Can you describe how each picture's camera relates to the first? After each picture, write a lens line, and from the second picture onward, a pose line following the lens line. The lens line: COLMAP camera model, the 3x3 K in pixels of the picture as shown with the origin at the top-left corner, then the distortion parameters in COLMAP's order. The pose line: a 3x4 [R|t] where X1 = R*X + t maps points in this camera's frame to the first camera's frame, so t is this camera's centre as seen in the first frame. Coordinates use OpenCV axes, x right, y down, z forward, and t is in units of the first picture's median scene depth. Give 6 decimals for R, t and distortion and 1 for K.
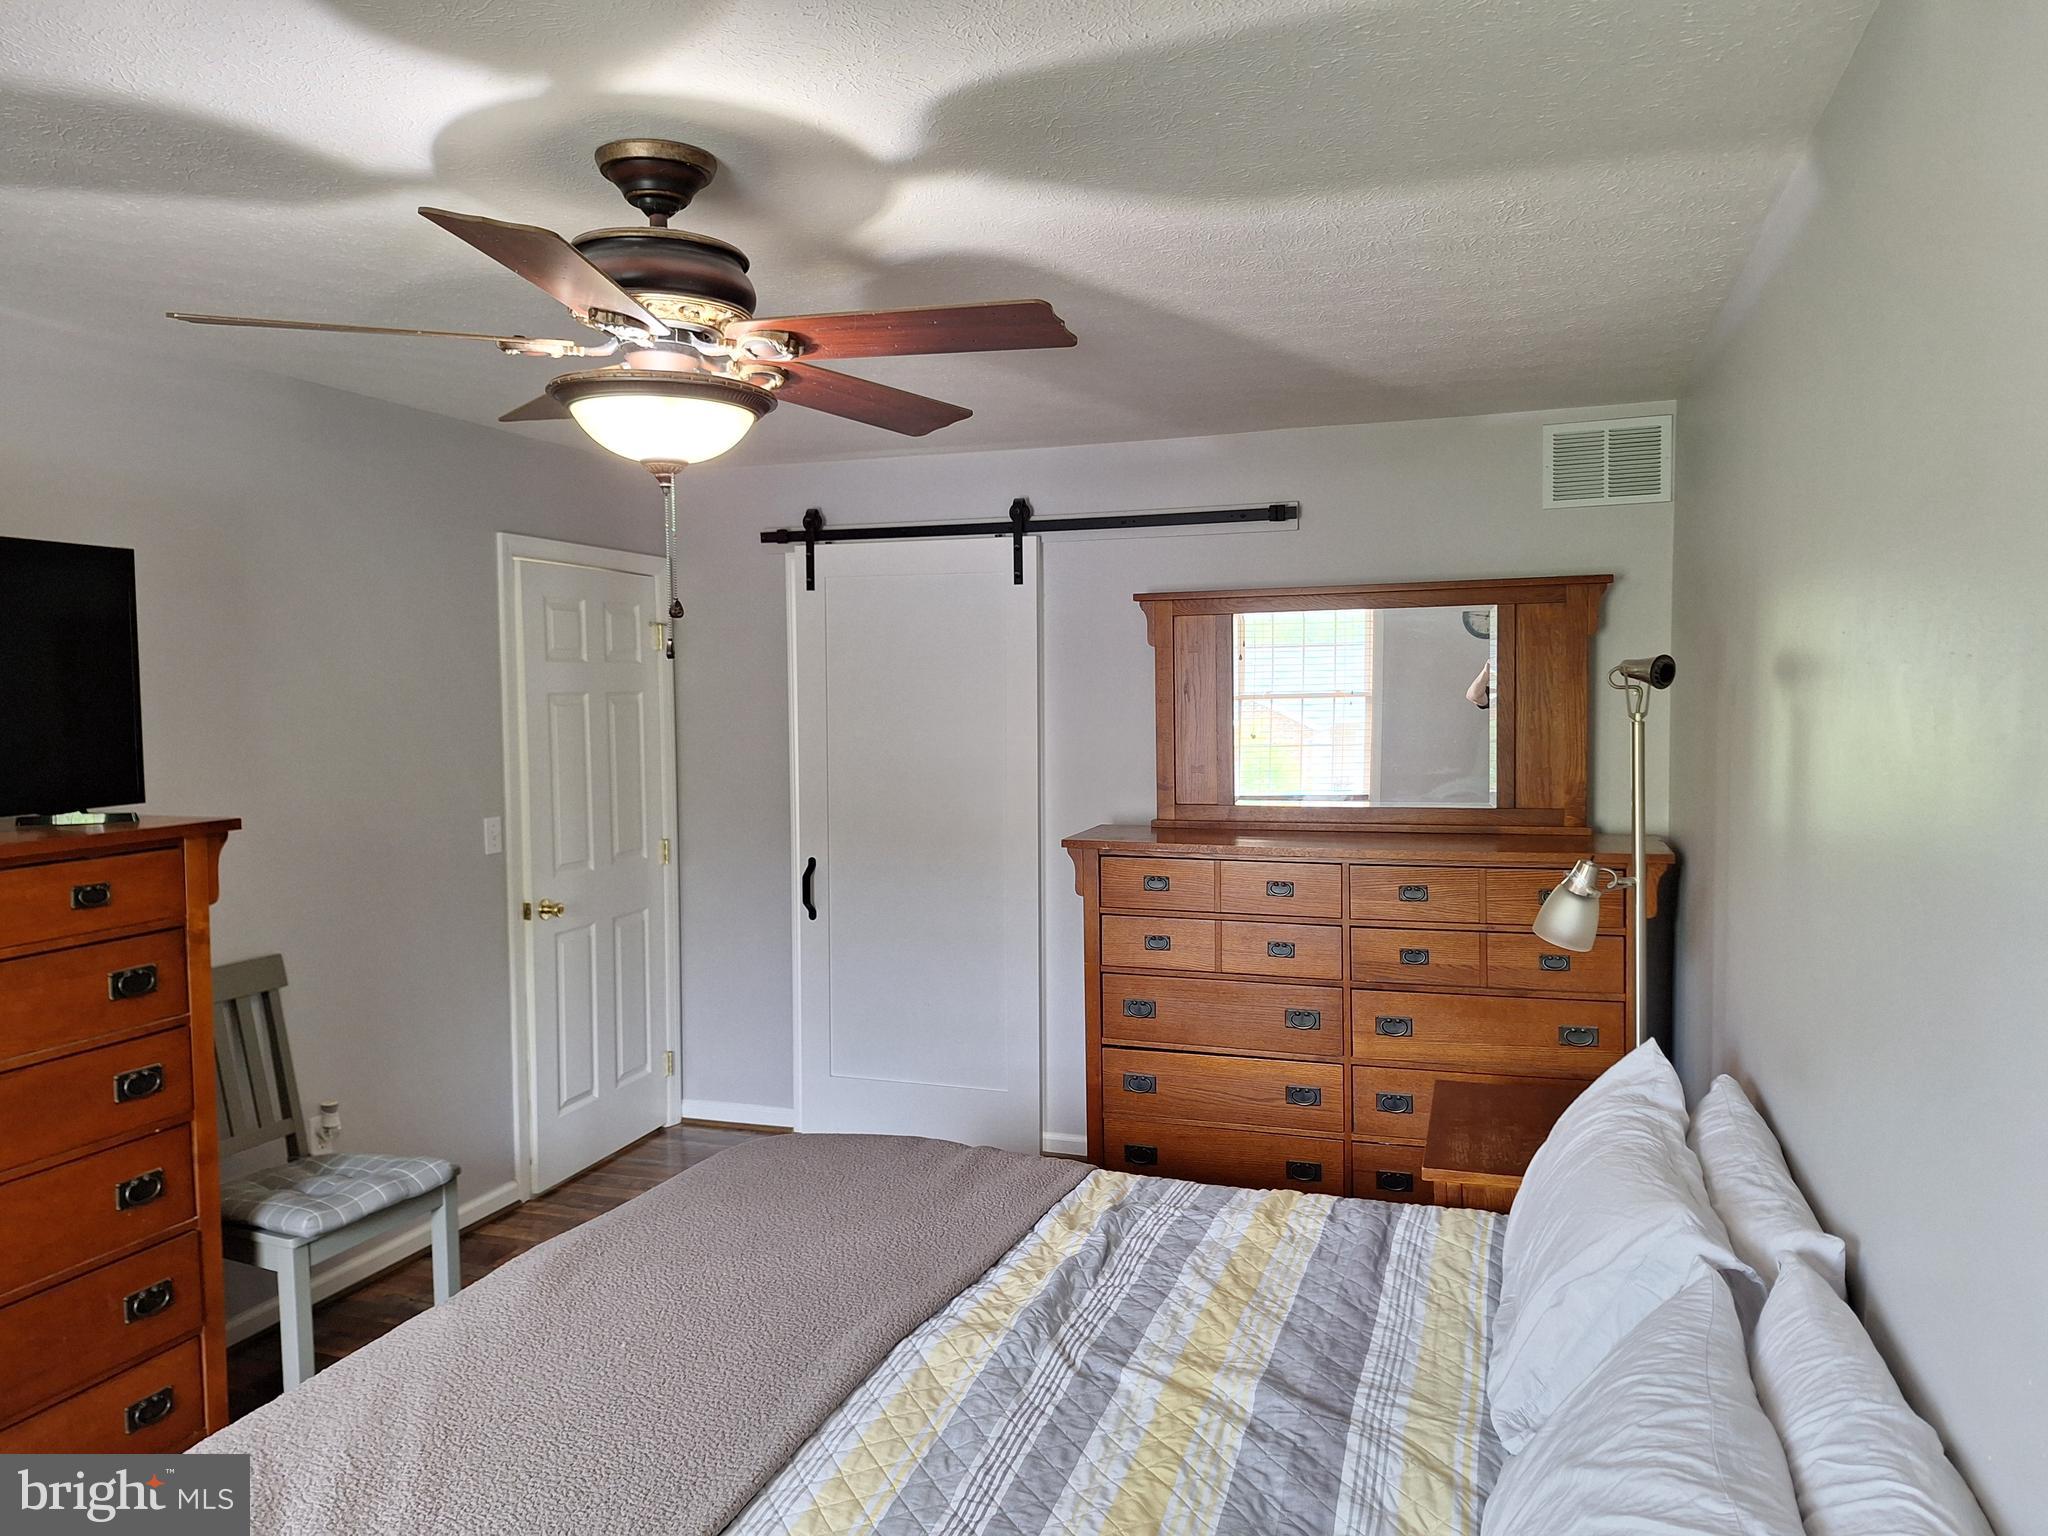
lens RADIAL K [[1446.2, 0, 1031.1], [0, 1446.2, 780.5], [0, 0, 1]] dist [0.132480, -0.171501]
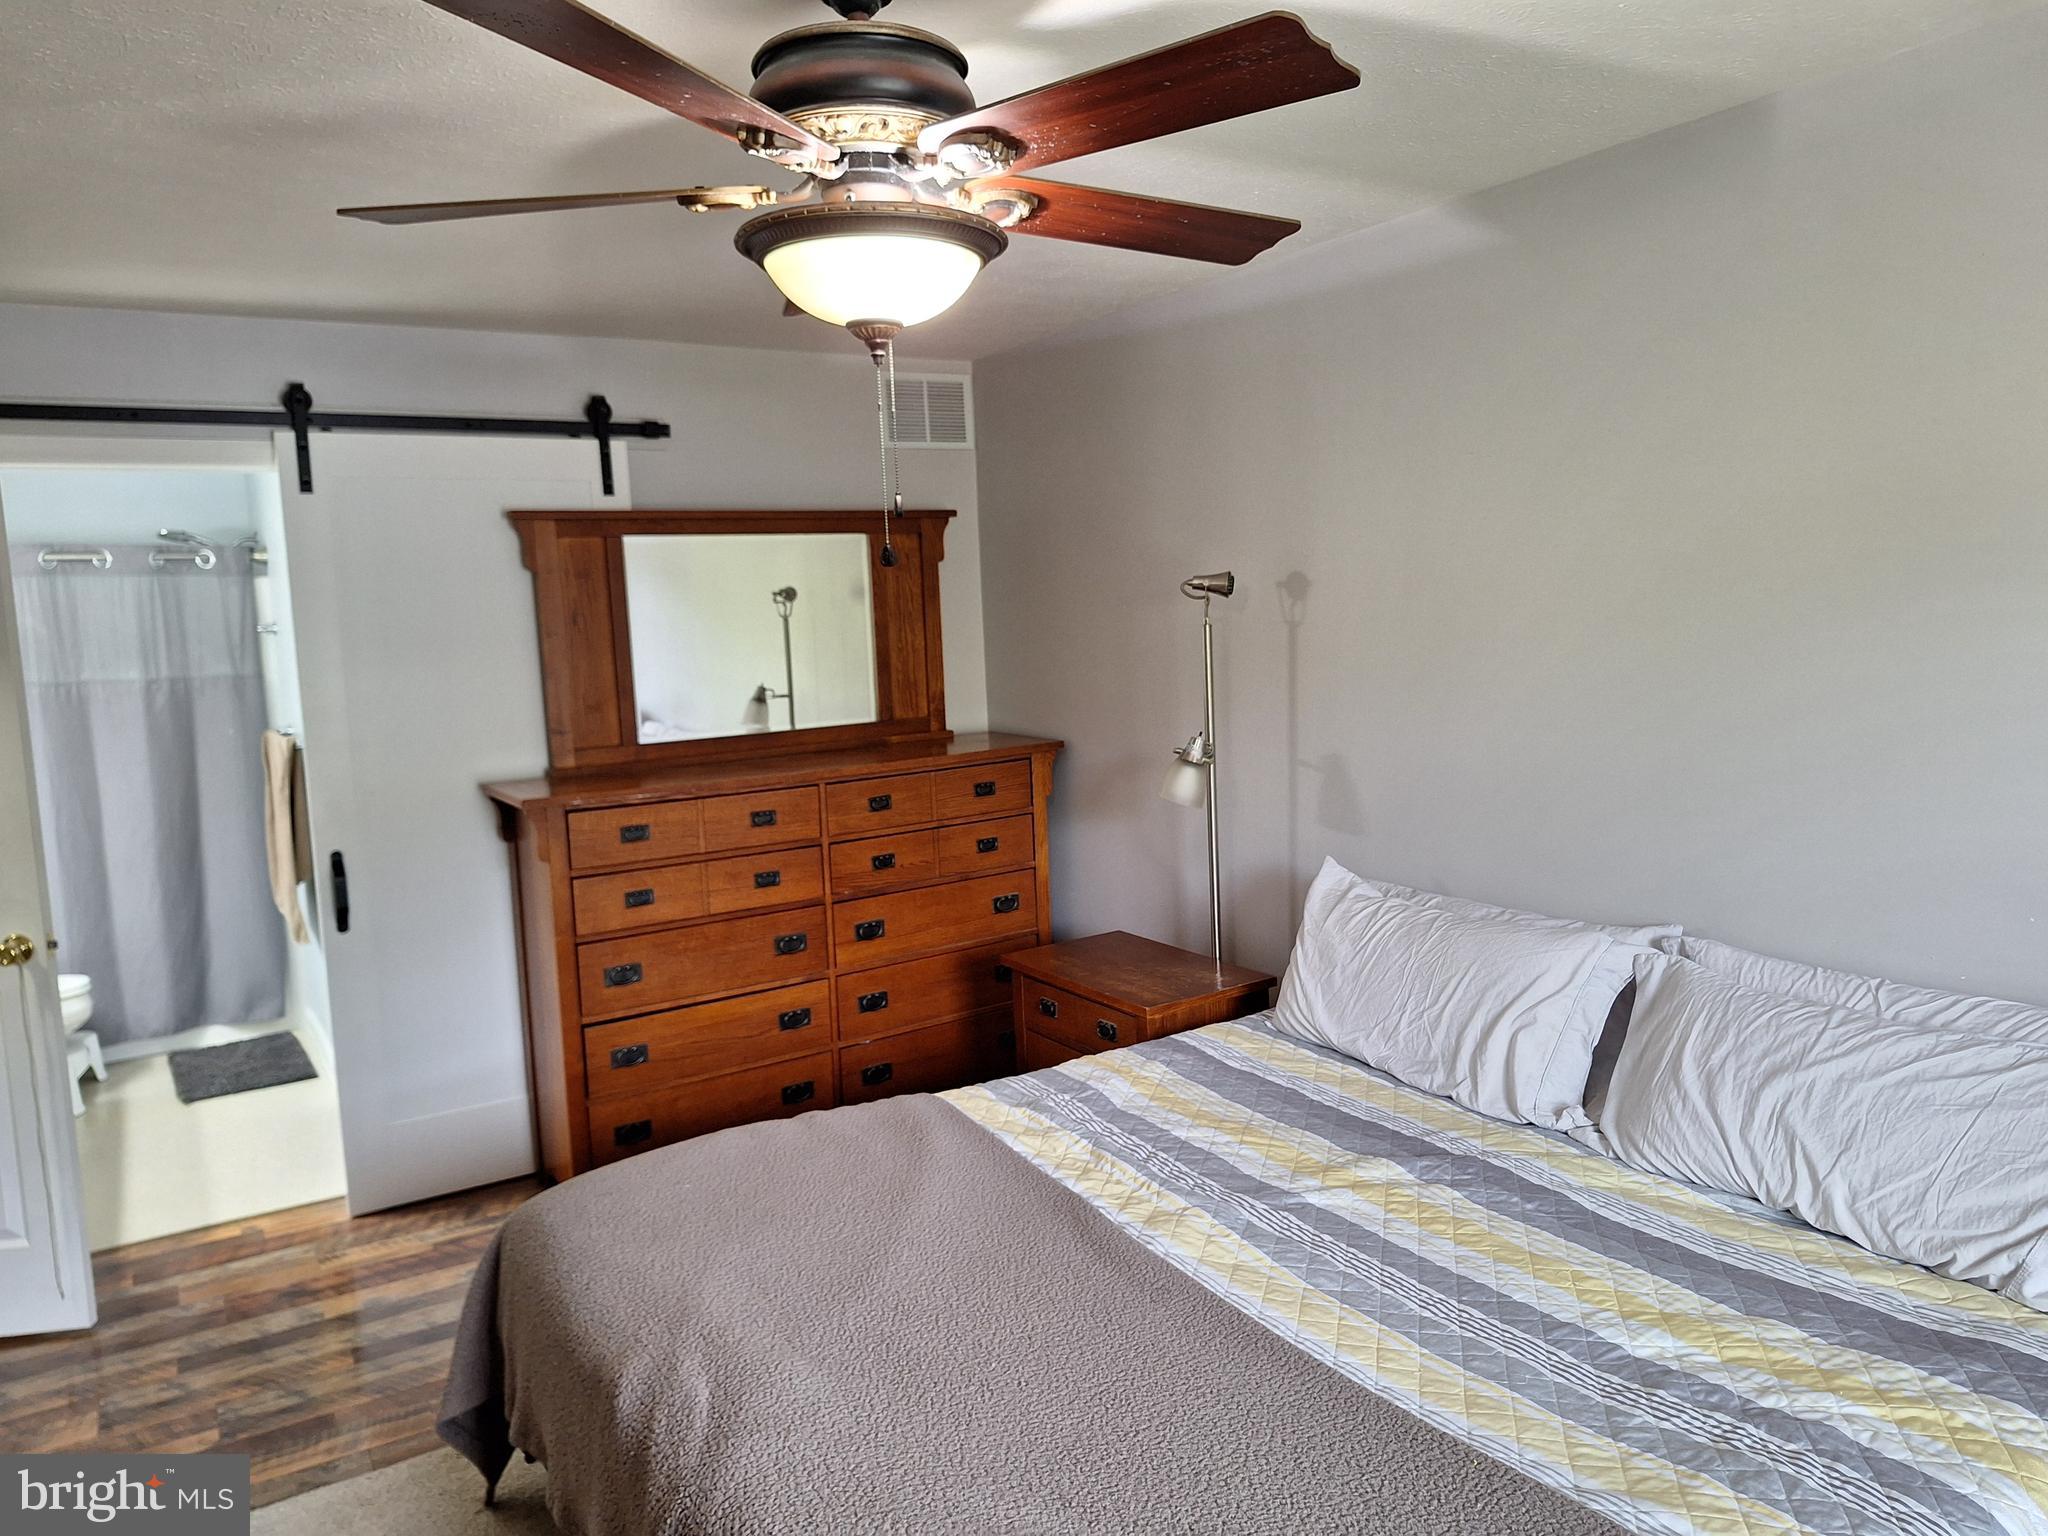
lens RADIAL K [[1467.7, 0, 1050.5], [0, 1467.7, 761.5], [0, 0, 1]] dist [0.130420, -0.149093]
pose [[0.630108, -0.104757, 0.769409, -0.472097], [0.084294, 0.994230, 0.066335, -0.013928], [-0.771919, 0.023059, 0.635303, 0.211111]]
